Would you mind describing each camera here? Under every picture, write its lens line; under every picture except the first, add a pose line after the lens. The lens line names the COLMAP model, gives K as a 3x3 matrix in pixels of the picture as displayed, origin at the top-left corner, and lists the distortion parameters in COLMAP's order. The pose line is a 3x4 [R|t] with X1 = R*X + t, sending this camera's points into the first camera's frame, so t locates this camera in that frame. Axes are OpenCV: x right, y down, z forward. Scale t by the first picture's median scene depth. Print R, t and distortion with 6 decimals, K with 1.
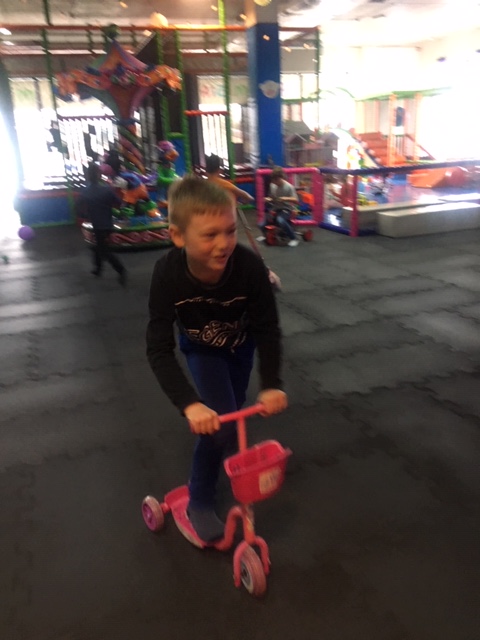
lens RADIAL K [[532.8, 0, 236.9], [0, 532.8, 319.1], [0, 0, 1]] dist [0.067700, -0.098223]
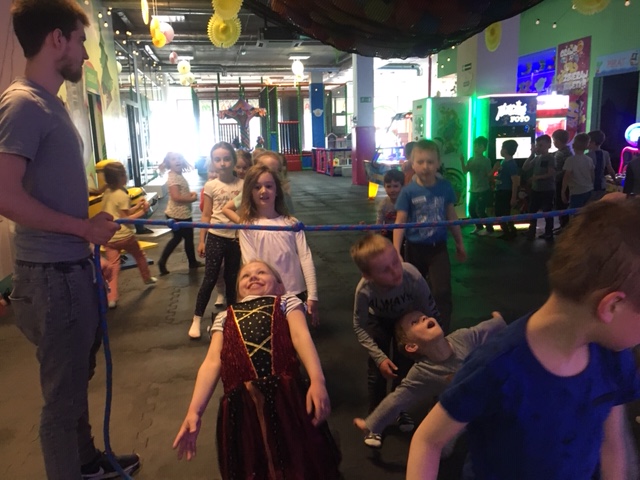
lens RADIAL K [[532.8, 0, 316.7], [0, 532.8, 237.0], [0, 0, 1]] dist [0.067700, -0.098223]
pose [[0.988728, 0.050939, -0.140793, 0.392870], [-0.068095, 0.990453, -0.119855, 0.317805], [0.133344, 0.128091, 0.982757, -1.034979]]
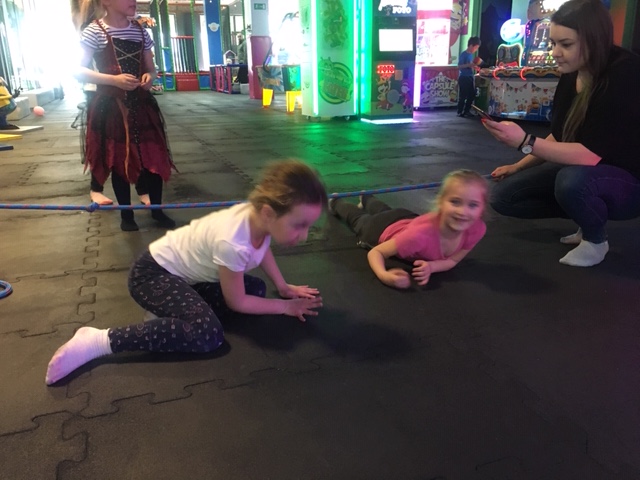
lens RADIAL K [[532.8, 0, 317.7], [0, 532.8, 239.3], [0, 0, 1]] dist [0.067700, -0.098223]
pose [[0.999198, 0.029714, 0.026845, 0.433846], [-0.029400, 0.999495, -0.012026, 0.384555], [-0.027189, 0.011227, 0.999567, -1.026779]]
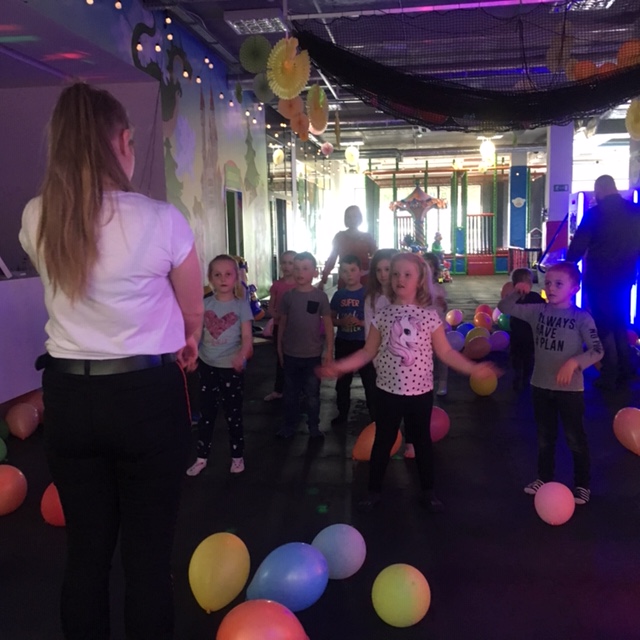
lens RADIAL K [[713.5, 0, 320.3], [0, 713.5, 321.3], [0, 0, 1]] dist [0.028929, 0.000000]
pose [[0.886914, 0.088186, -0.453438, 0.580468], [-0.167943, 0.975993, -0.138679, 0.354064], [0.430323, 0.199149, 0.880433, -1.184893]]
